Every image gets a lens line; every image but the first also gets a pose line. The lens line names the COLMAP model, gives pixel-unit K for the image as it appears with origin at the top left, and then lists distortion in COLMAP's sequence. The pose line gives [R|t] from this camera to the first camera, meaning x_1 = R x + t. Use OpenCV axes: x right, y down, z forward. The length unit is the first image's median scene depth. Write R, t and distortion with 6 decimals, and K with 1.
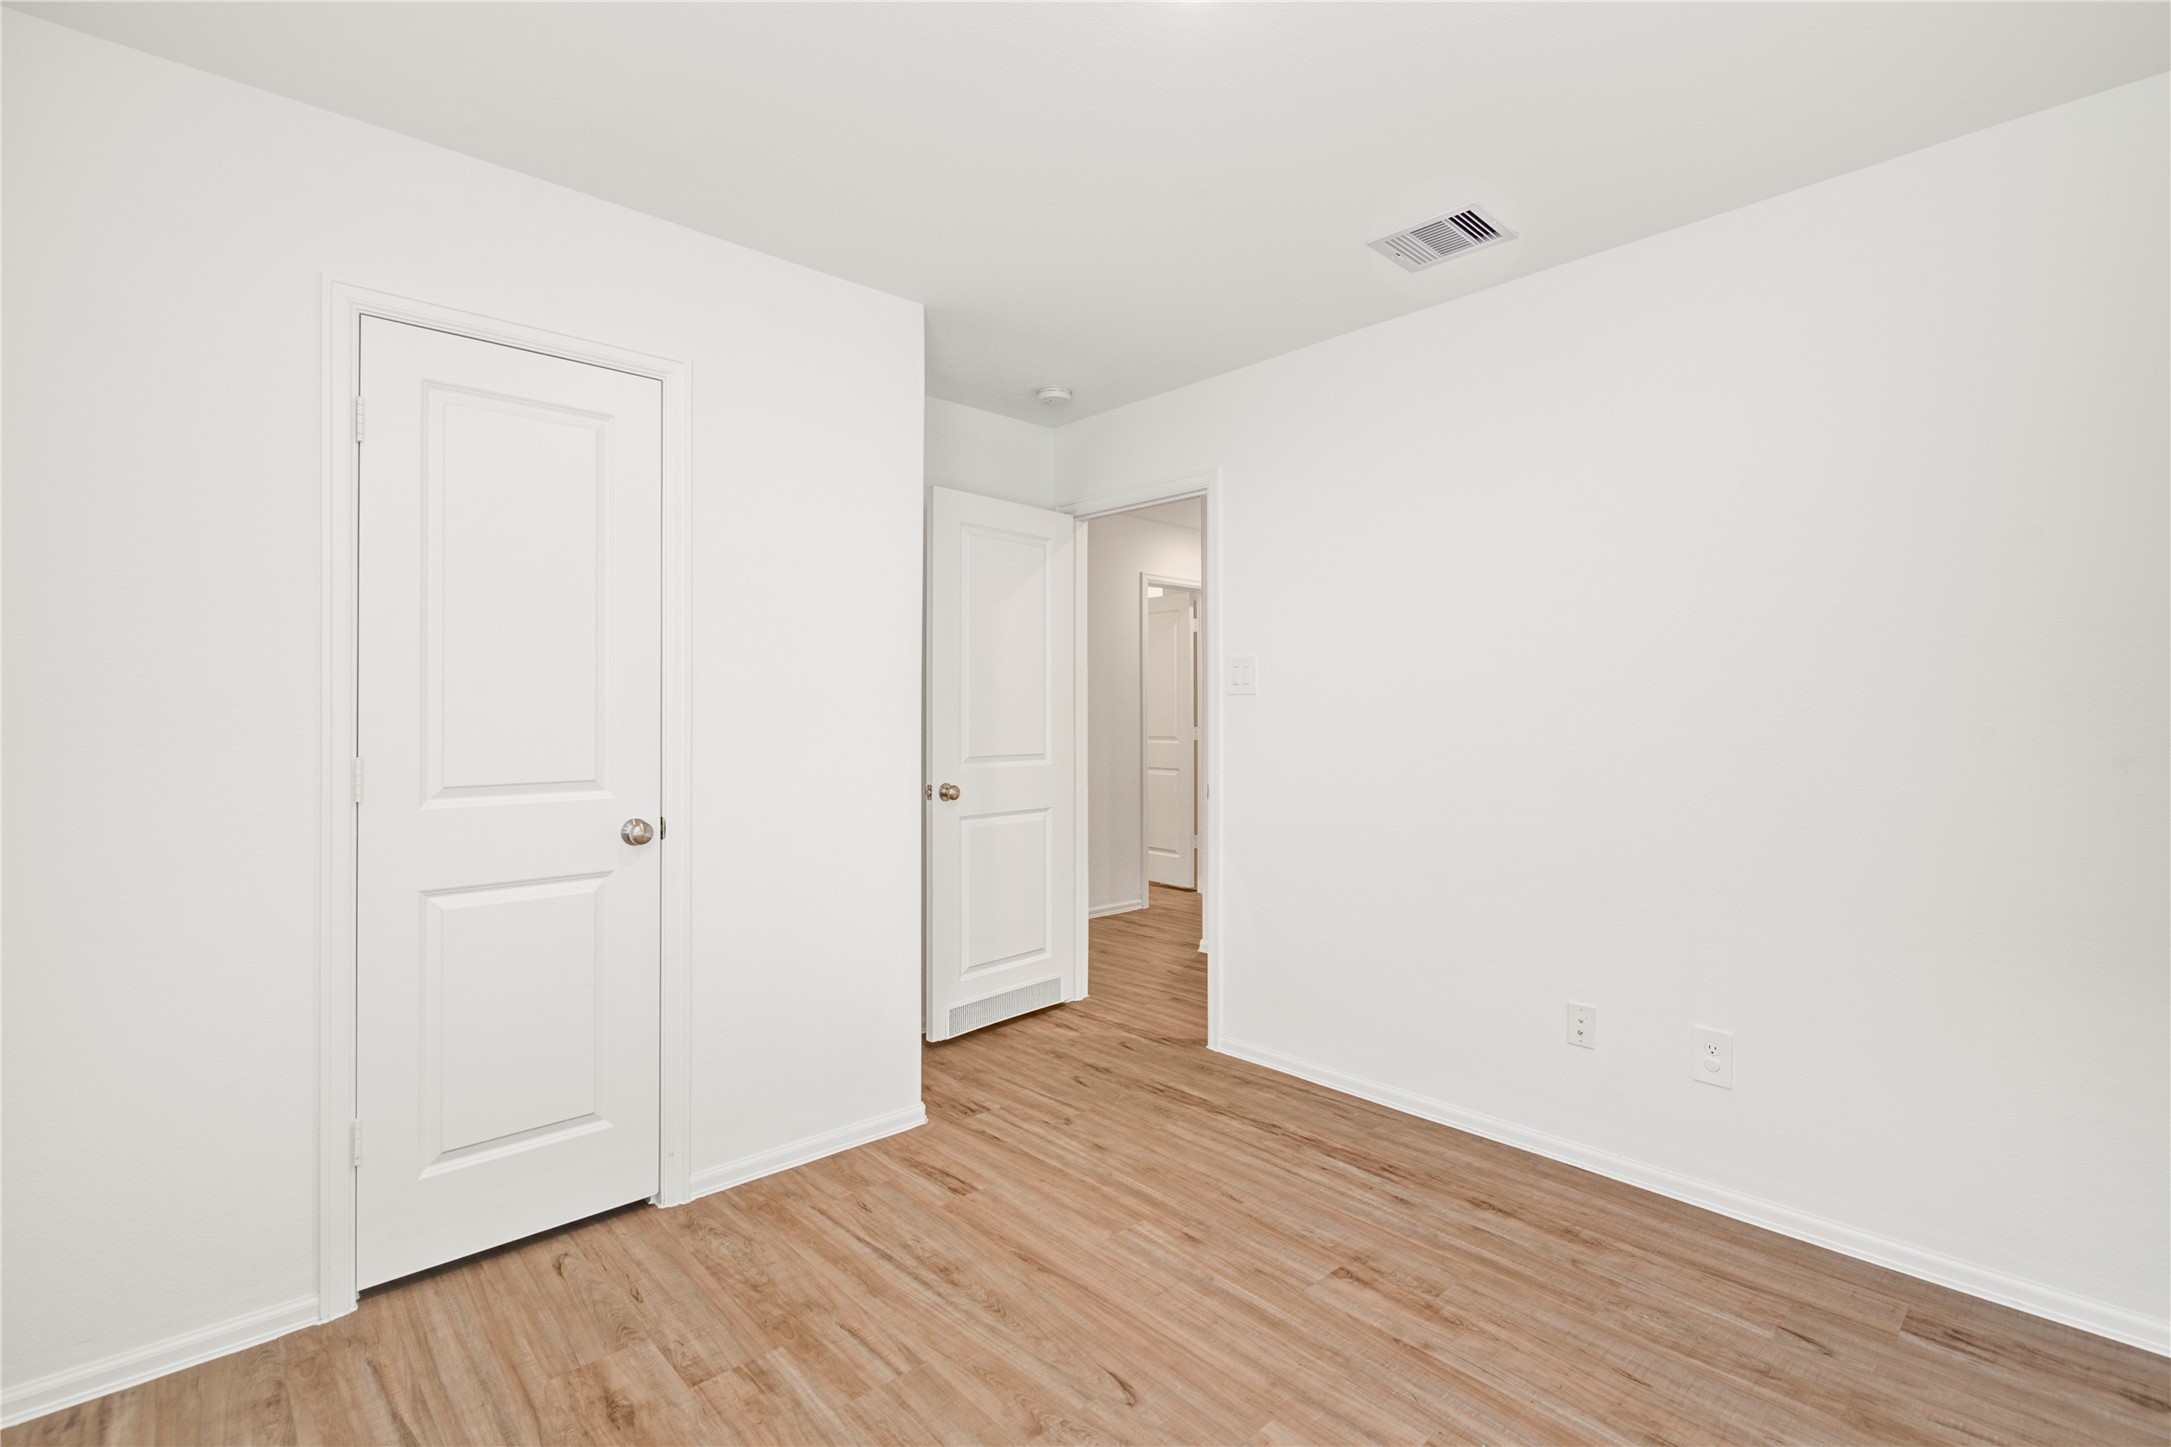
lens RADIAL K [[990.1, 0, 1087.3], [0, 990.1, 719.6], [0, 0, 1]] dist [-0.000249, -0.000156]
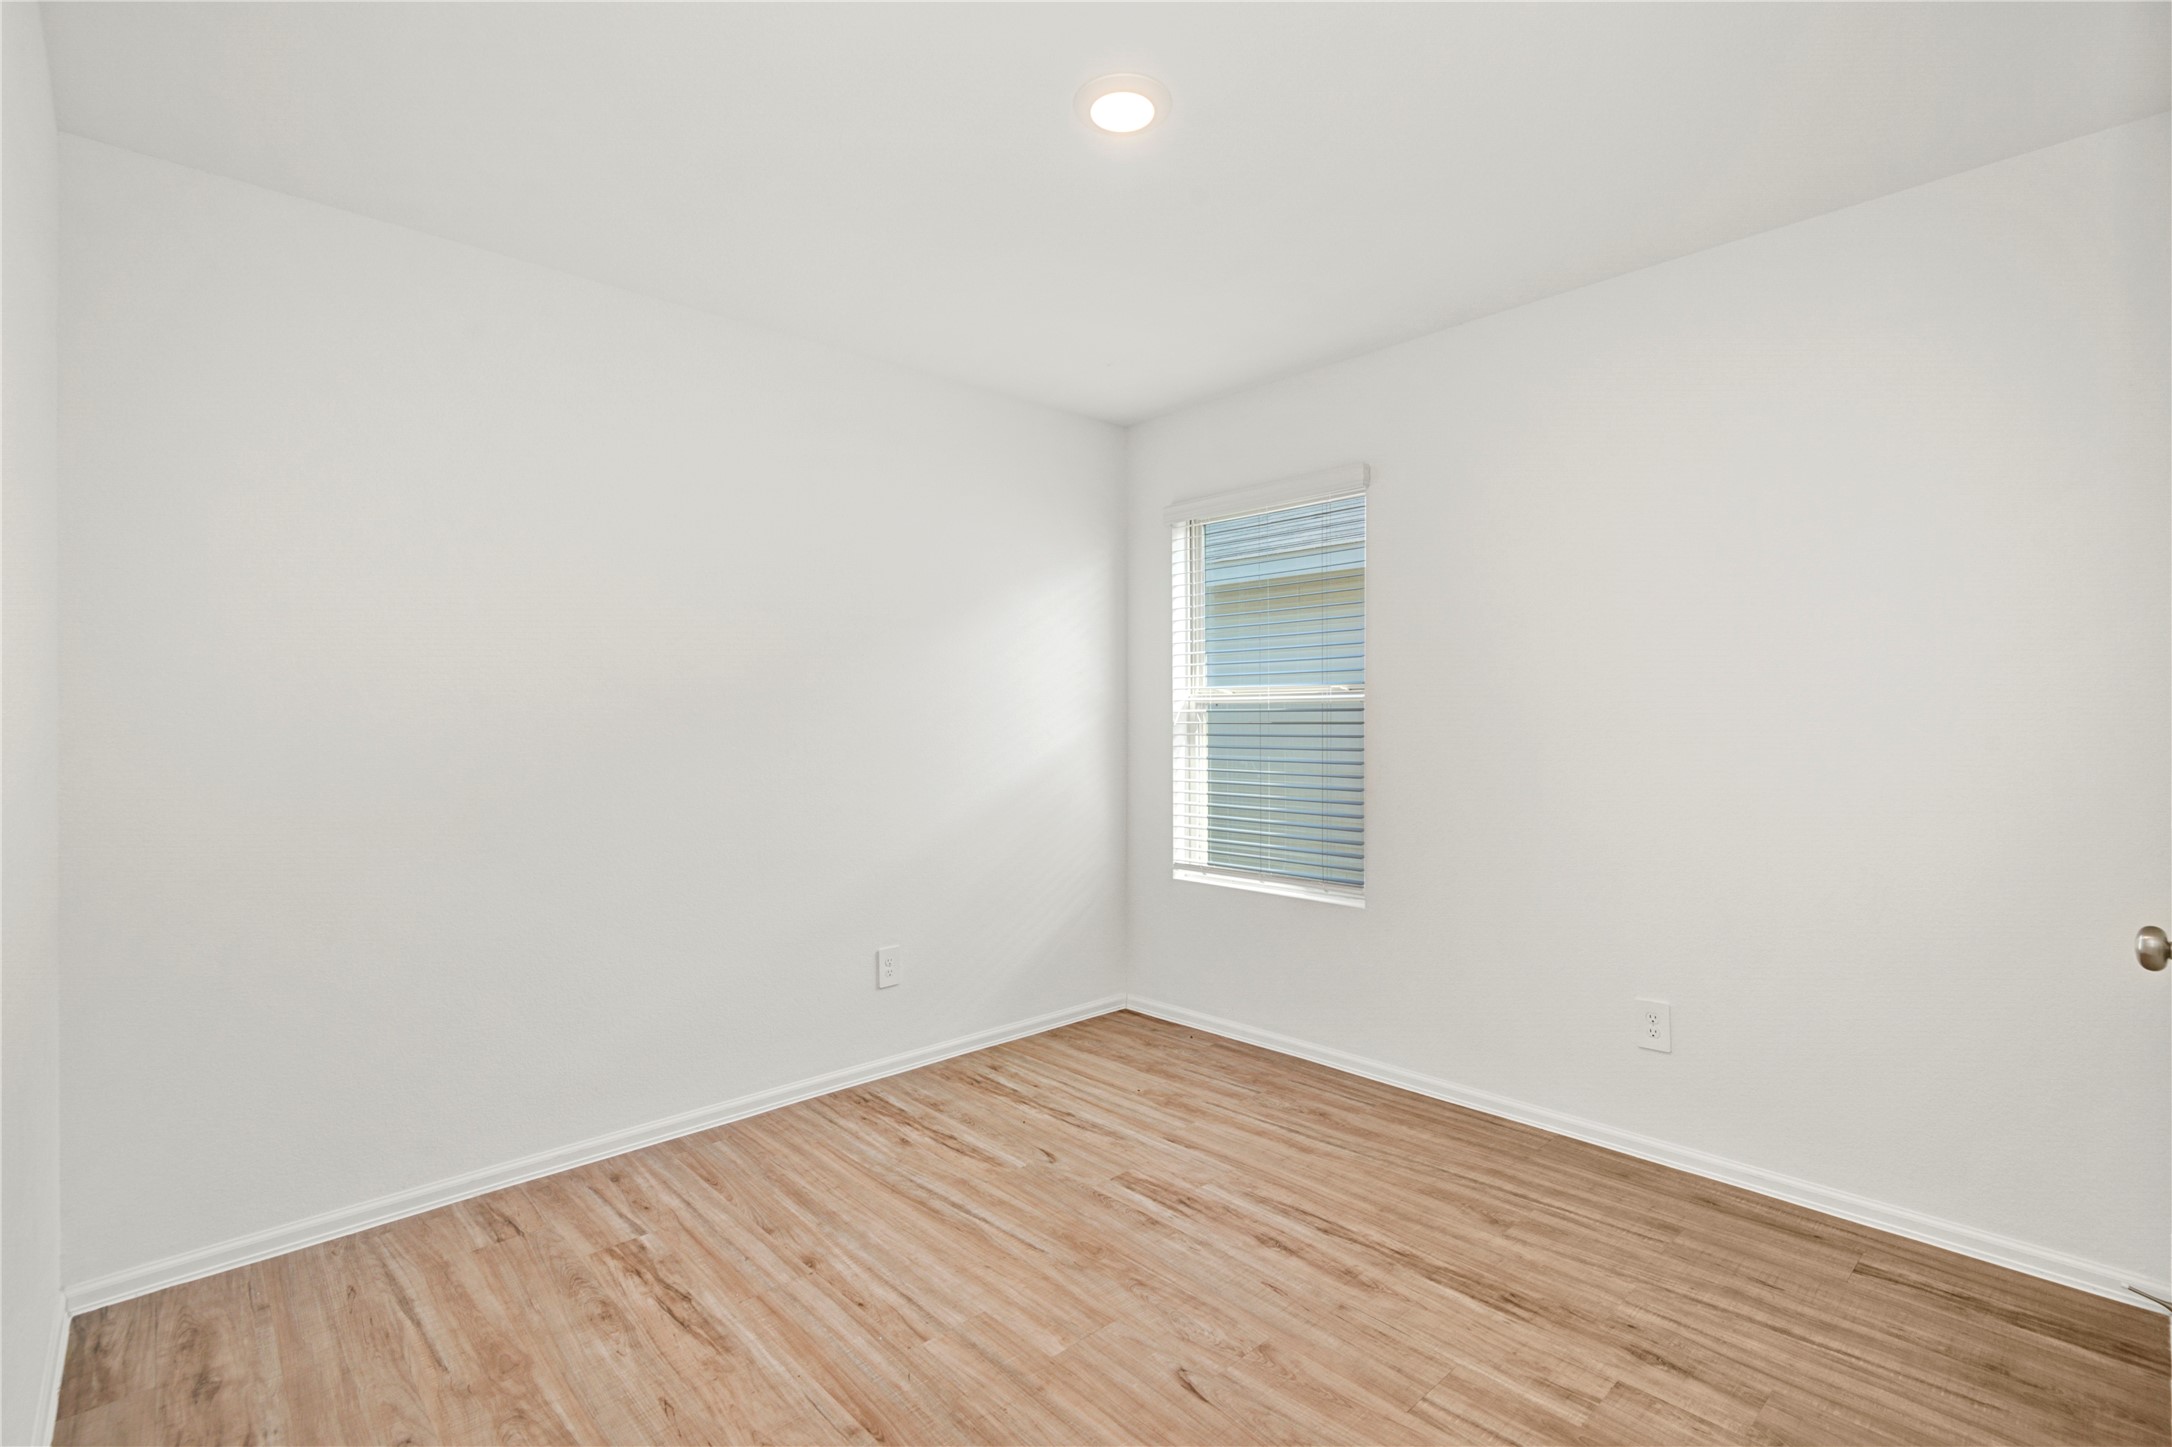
lens RADIAL K [[990.5, 0, 1084.0], [0, 990.5, 726.9], [0, 0, 1]] dist [-0.000249, -0.000156]
pose [[-0.999991, 0.003079, 0.002856, 0.140641], [0.003092, 0.999985, 0.004605, -0.000068], [-0.002841, 0.004614, -0.999985, 2.009734]]
